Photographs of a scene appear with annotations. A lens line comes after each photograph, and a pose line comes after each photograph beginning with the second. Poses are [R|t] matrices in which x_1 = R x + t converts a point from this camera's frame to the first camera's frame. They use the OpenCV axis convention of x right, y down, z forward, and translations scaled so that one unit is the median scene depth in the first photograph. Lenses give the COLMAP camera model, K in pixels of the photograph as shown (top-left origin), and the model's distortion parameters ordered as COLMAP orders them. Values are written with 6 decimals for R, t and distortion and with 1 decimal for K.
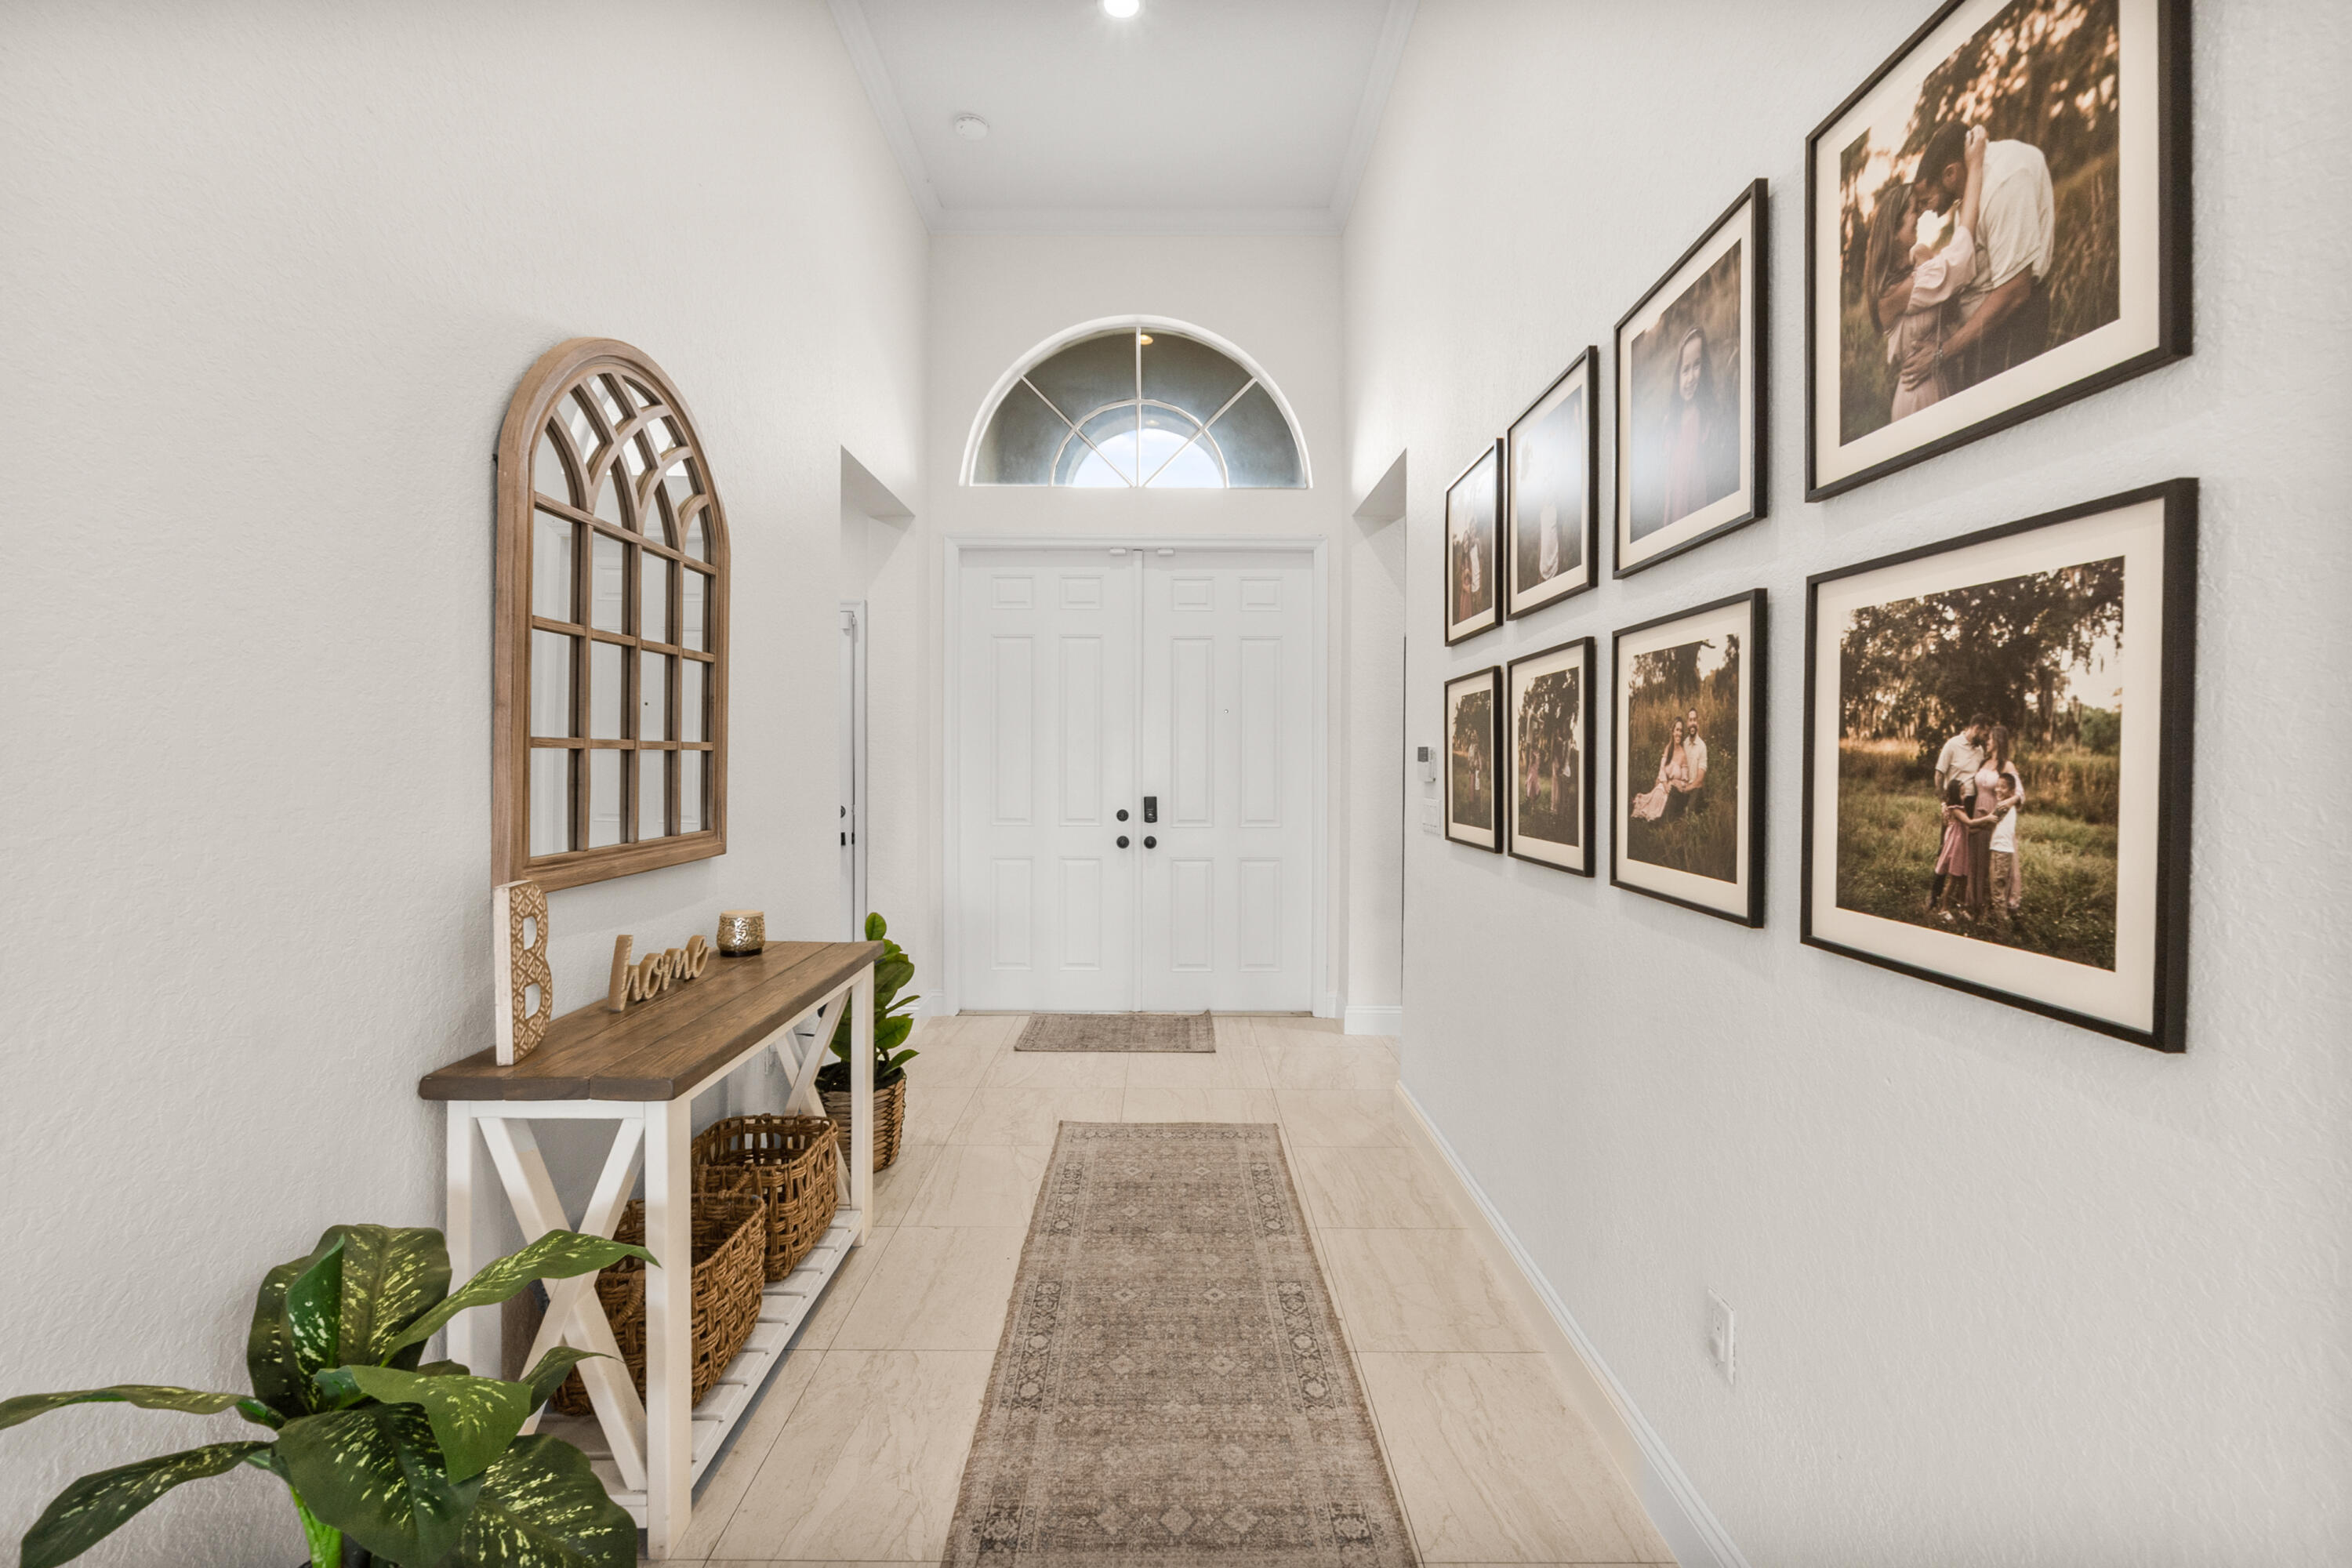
lens RADIAL K [[1013.0, 0, 1173.2], [0, 1013.0, 760.5], [0, 0, 1]] dist [0.000994, 0.000180]
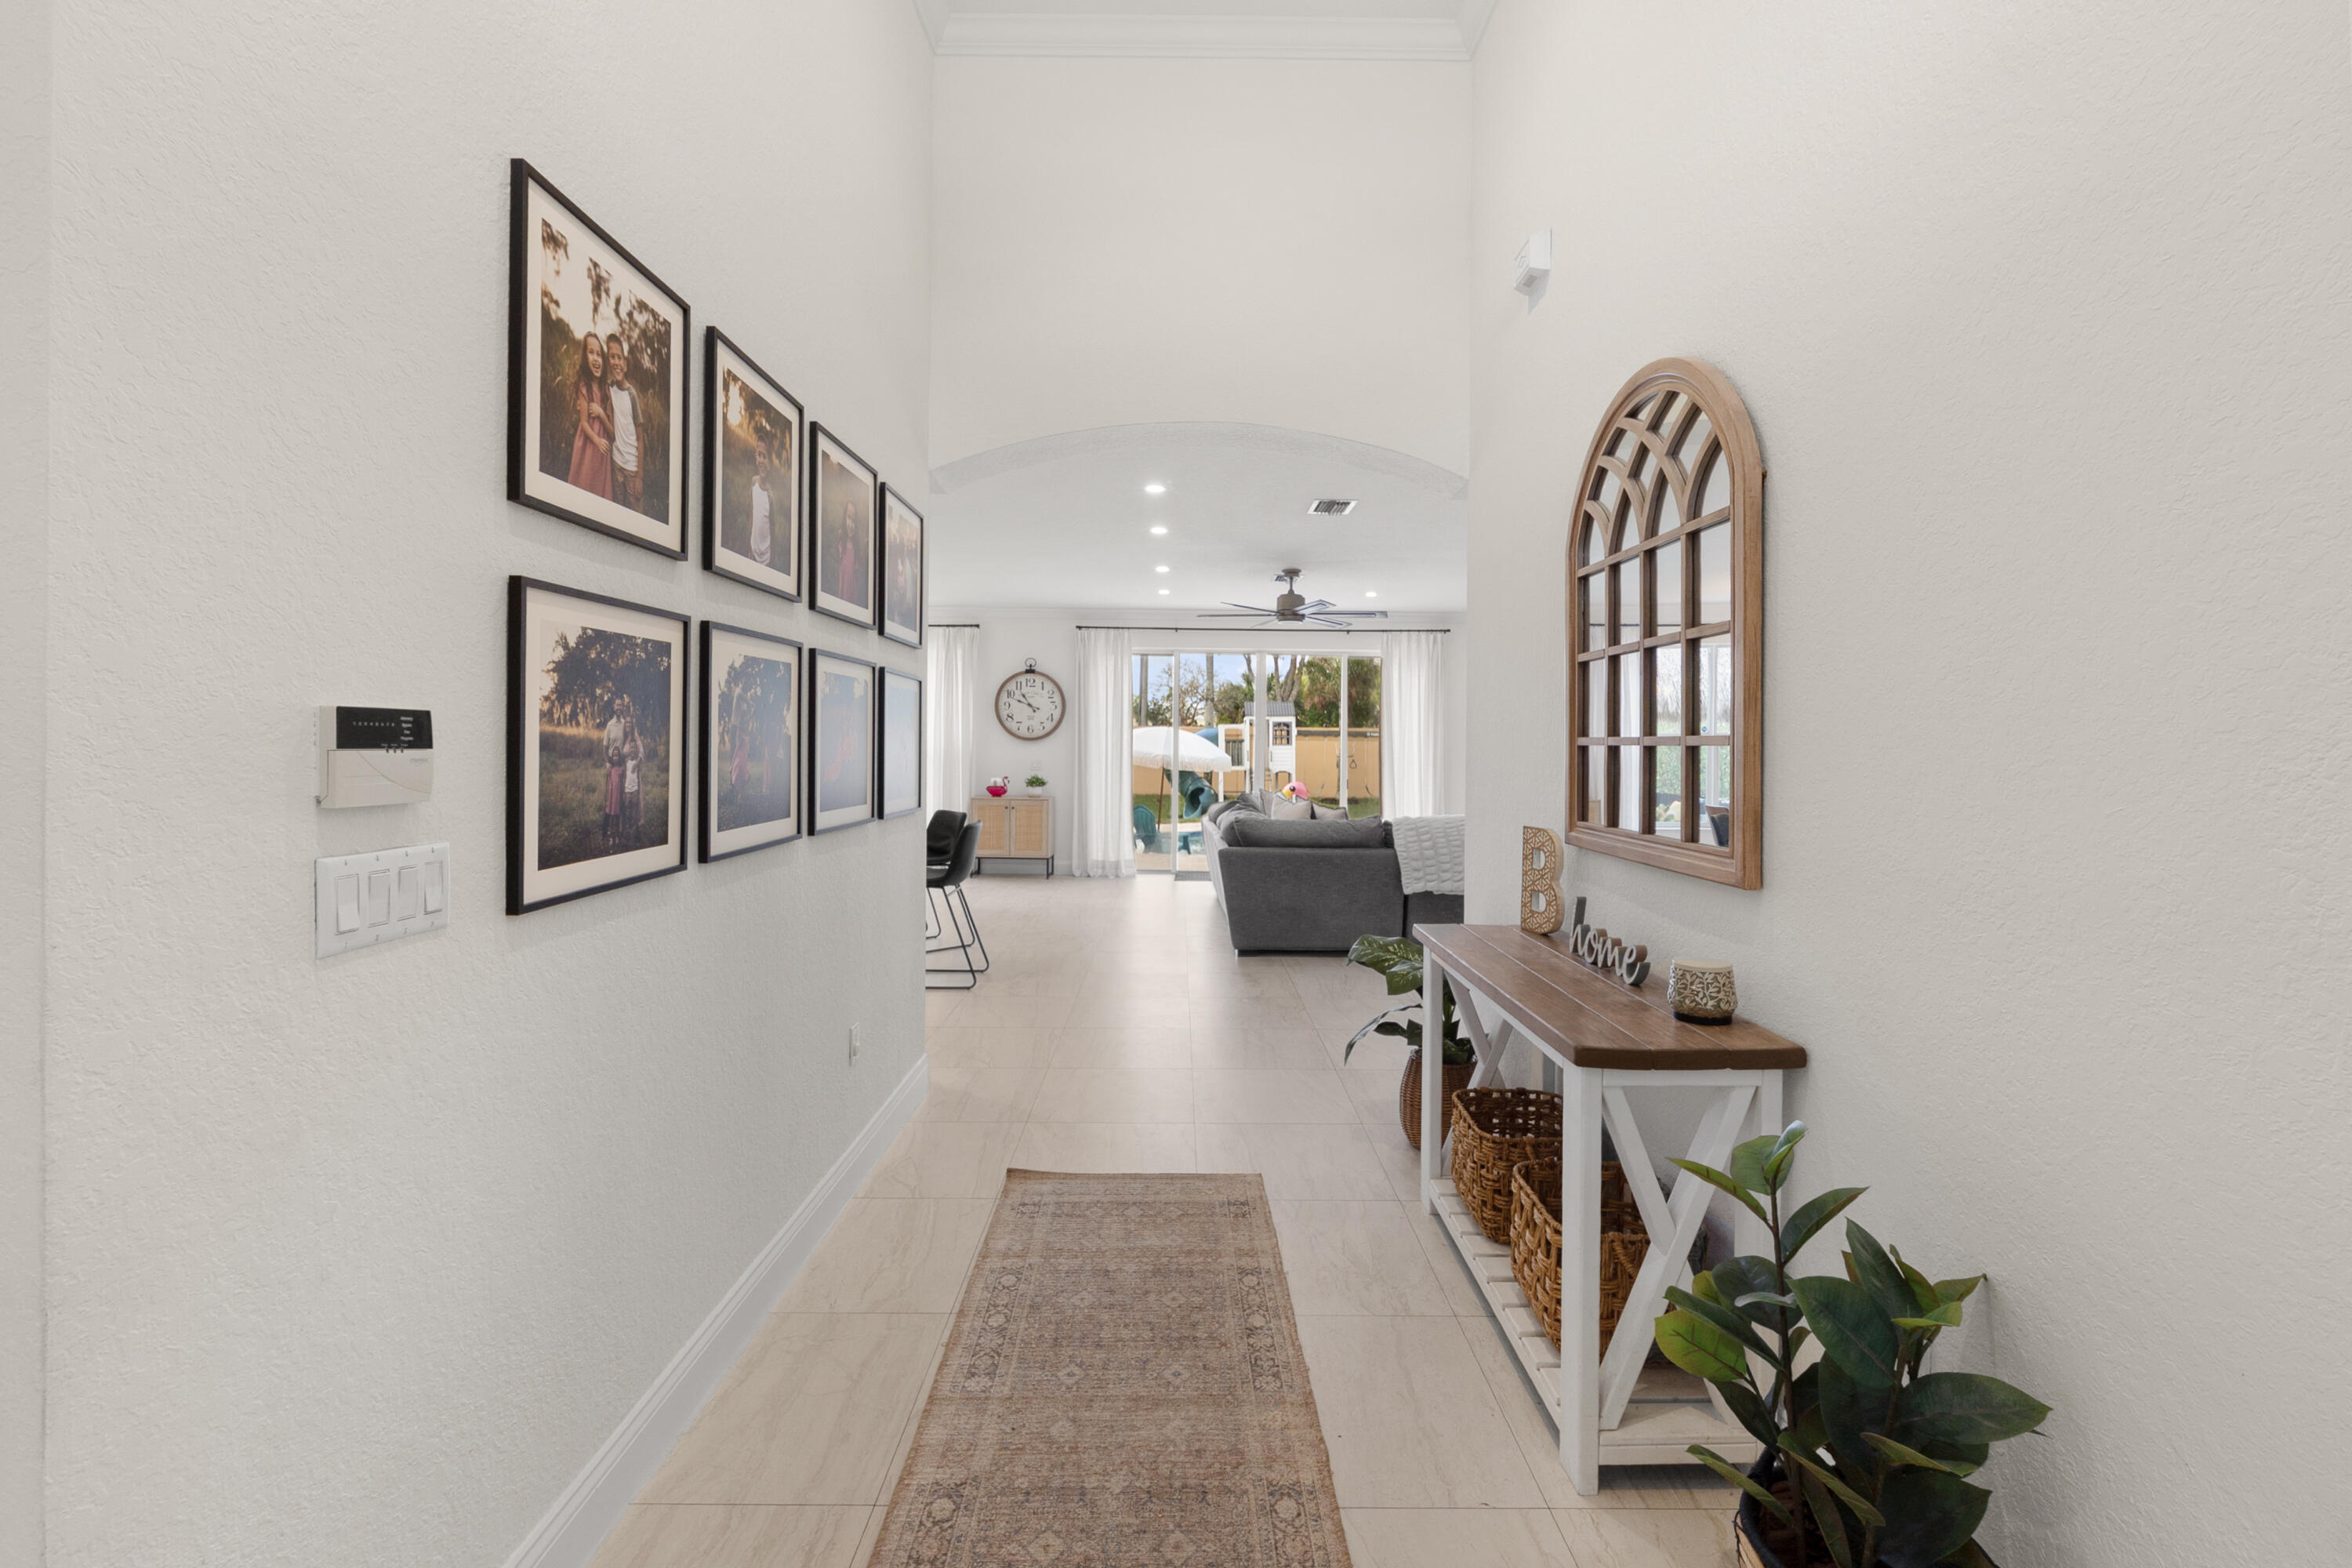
lens RADIAL K [[1025.3, 0, 1177.1], [0, 1025.3, 739.7], [0, 0, 1]] dist [0.000363, 0.000007]
pose [[-0.999884, -0.014124, 0.005612, -0.056597], [-0.014121, 0.999900, 0.000527, -0.011683], [-0.005619, 0.000447, -0.999984, 2.304882]]
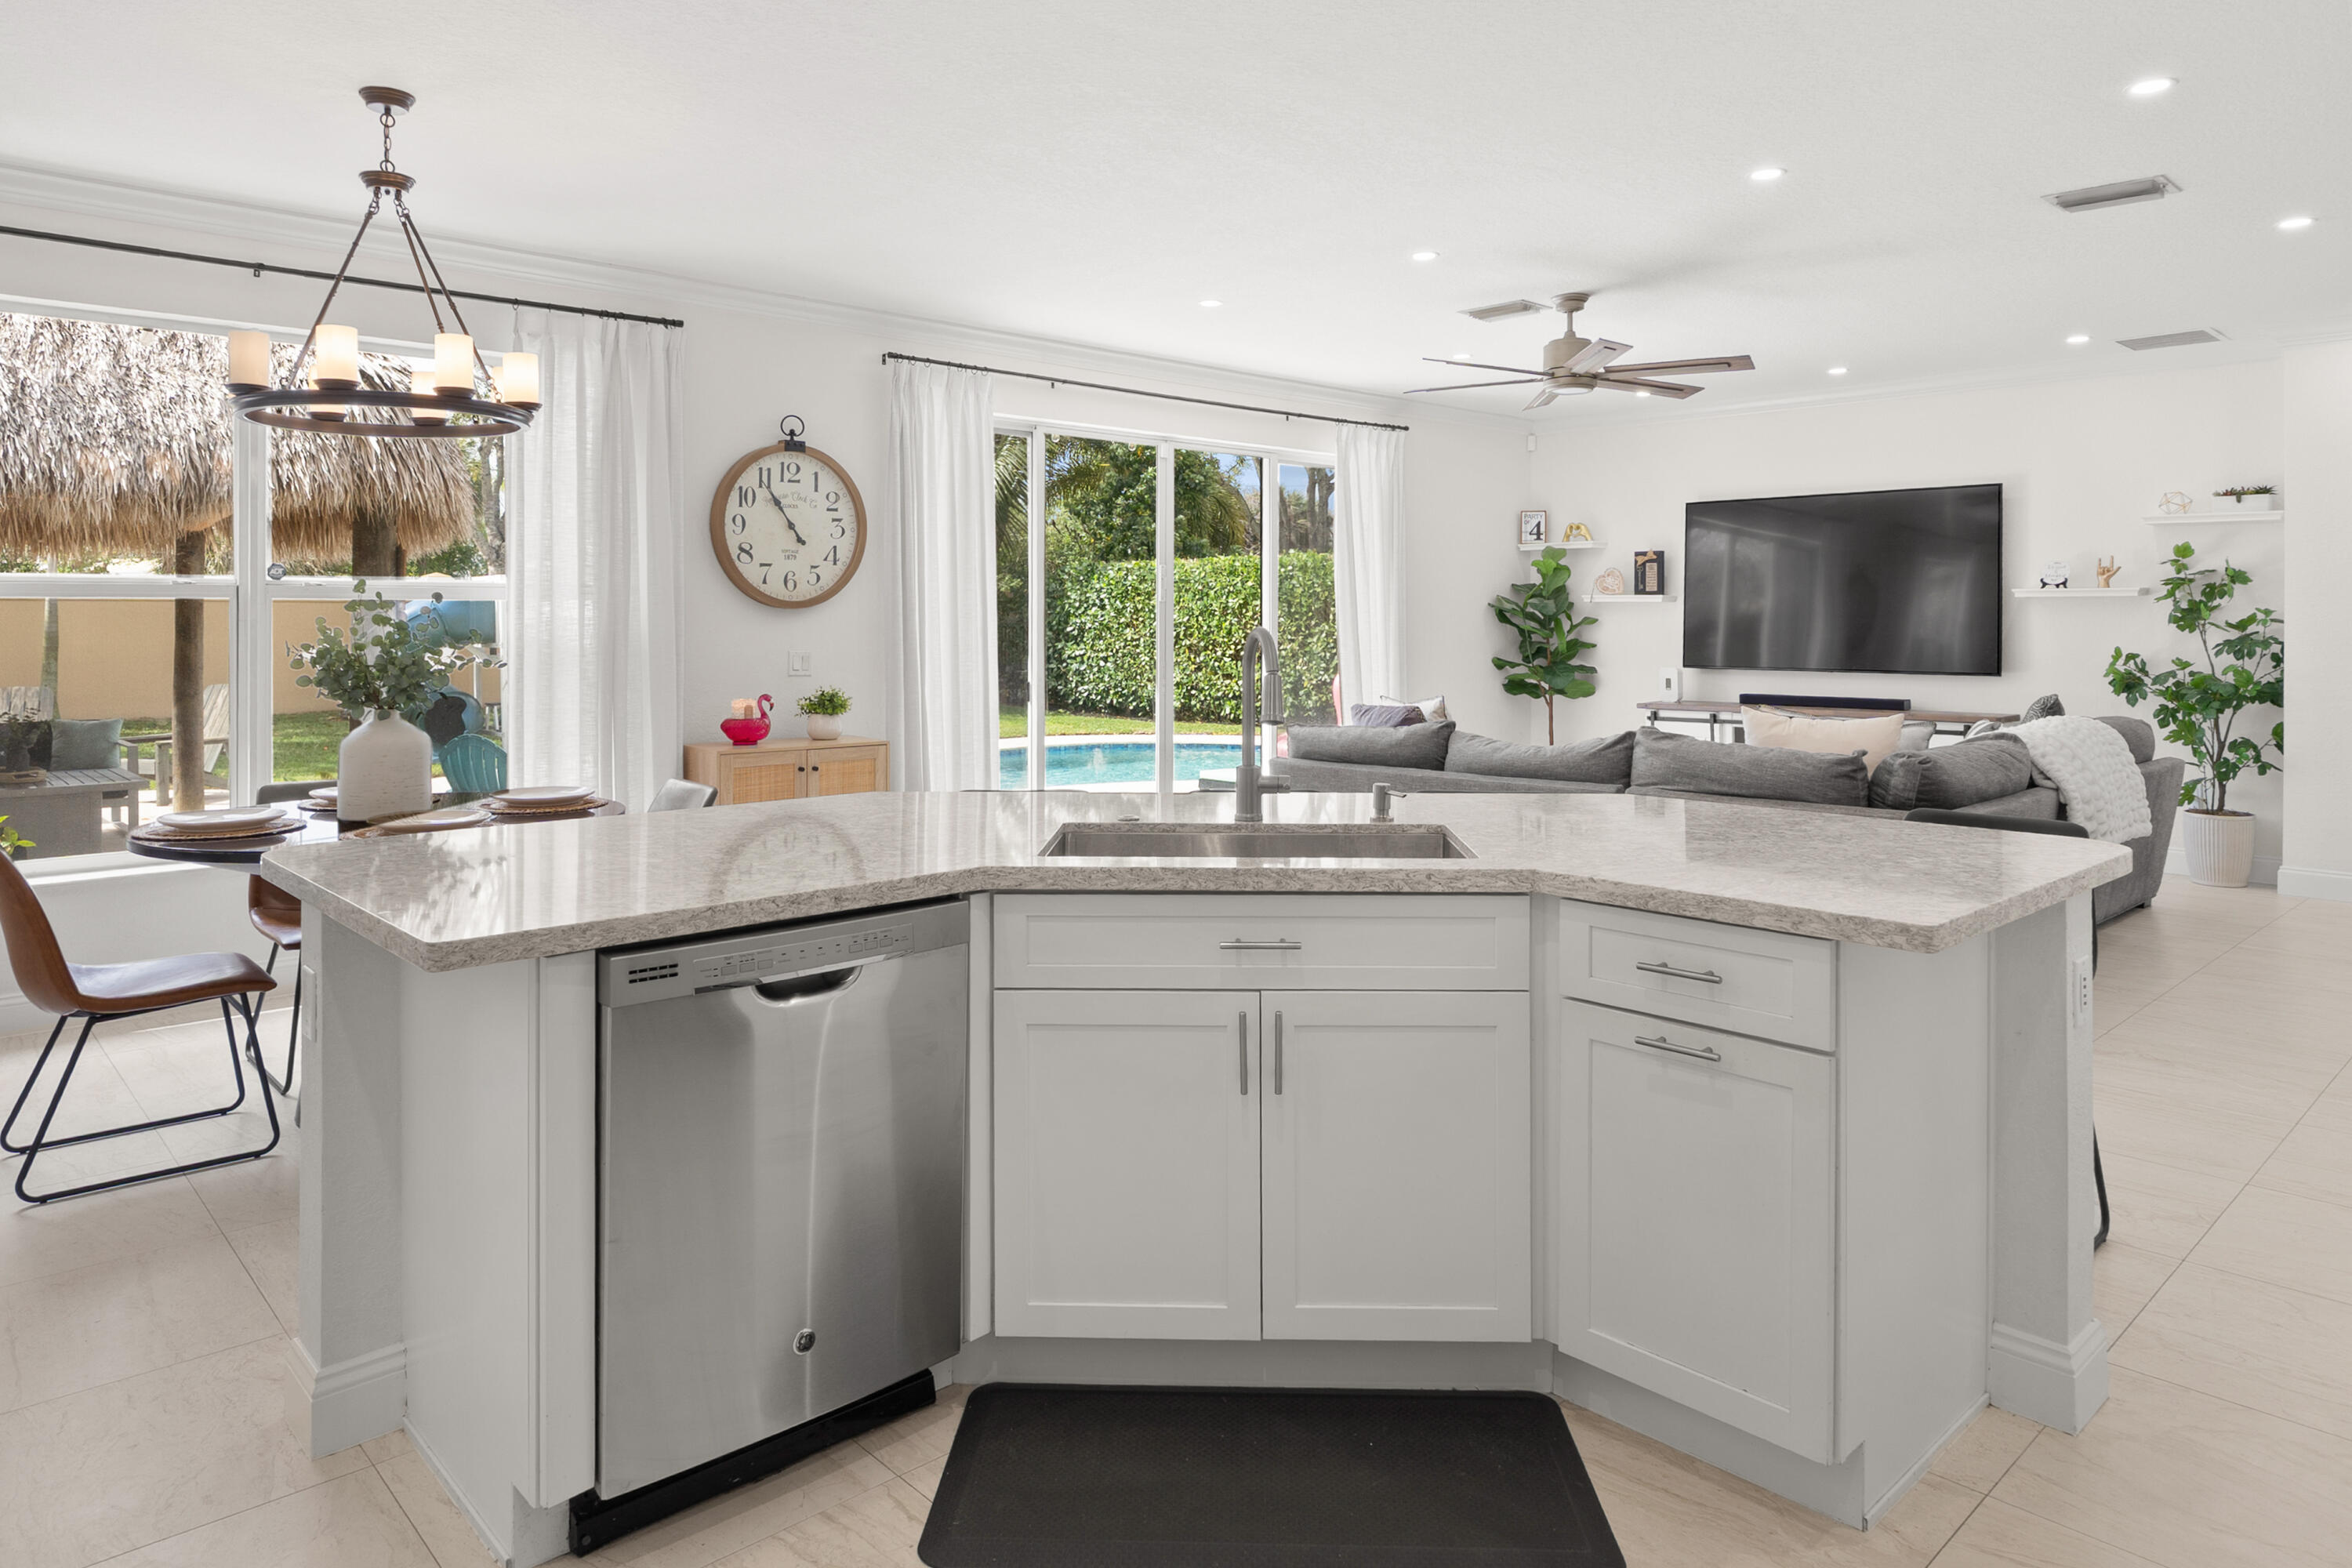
lens RADIAL K [[1453.2, 0, 1175.5], [0, 1453.2, 608.6], [0, 0, 1]] dist [-0.003124, -0.000660]
pose [[-0.737052, -0.008915, -0.675777, 2.223776], [-0.008639, 0.999956, -0.003769, 0.012253], [0.675781, 0.003060, -0.737096, 0.007736]]
